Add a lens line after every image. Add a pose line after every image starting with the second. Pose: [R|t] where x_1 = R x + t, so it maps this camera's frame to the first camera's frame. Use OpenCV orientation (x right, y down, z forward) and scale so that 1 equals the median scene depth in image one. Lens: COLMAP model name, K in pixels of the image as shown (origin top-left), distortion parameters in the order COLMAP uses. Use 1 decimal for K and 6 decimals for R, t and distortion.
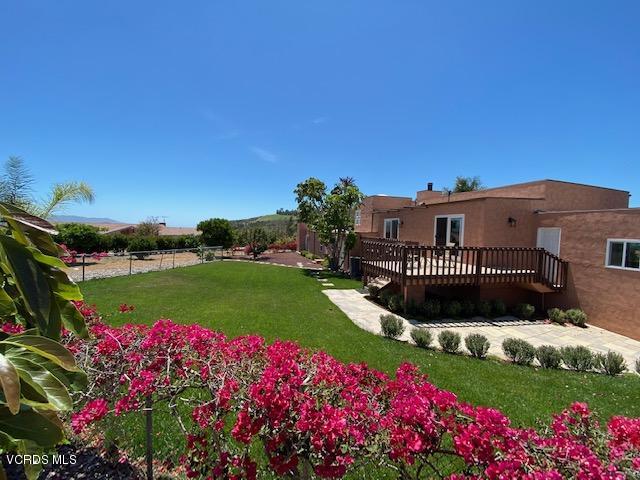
lens RADIAL K [[249.5, 0, 322.6], [0, 249.5, 249.4], [0, 0, 1]] dist [0.001667, -0.000152]
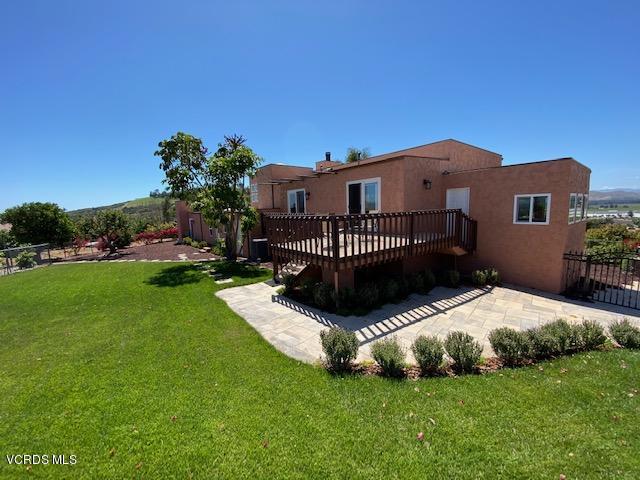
lens RADIAL K [[249.5, 0, 322.6], [0, 249.5, 249.4], [0, 0, 1]] dist [0.001667, -0.000152]
pose [[0.915522, -0.119177, 0.384208, 0.015873], [0.088438, 0.991370, 0.096774, 0.005146], [-0.392426, -0.054620, 0.918161, 0.237669]]
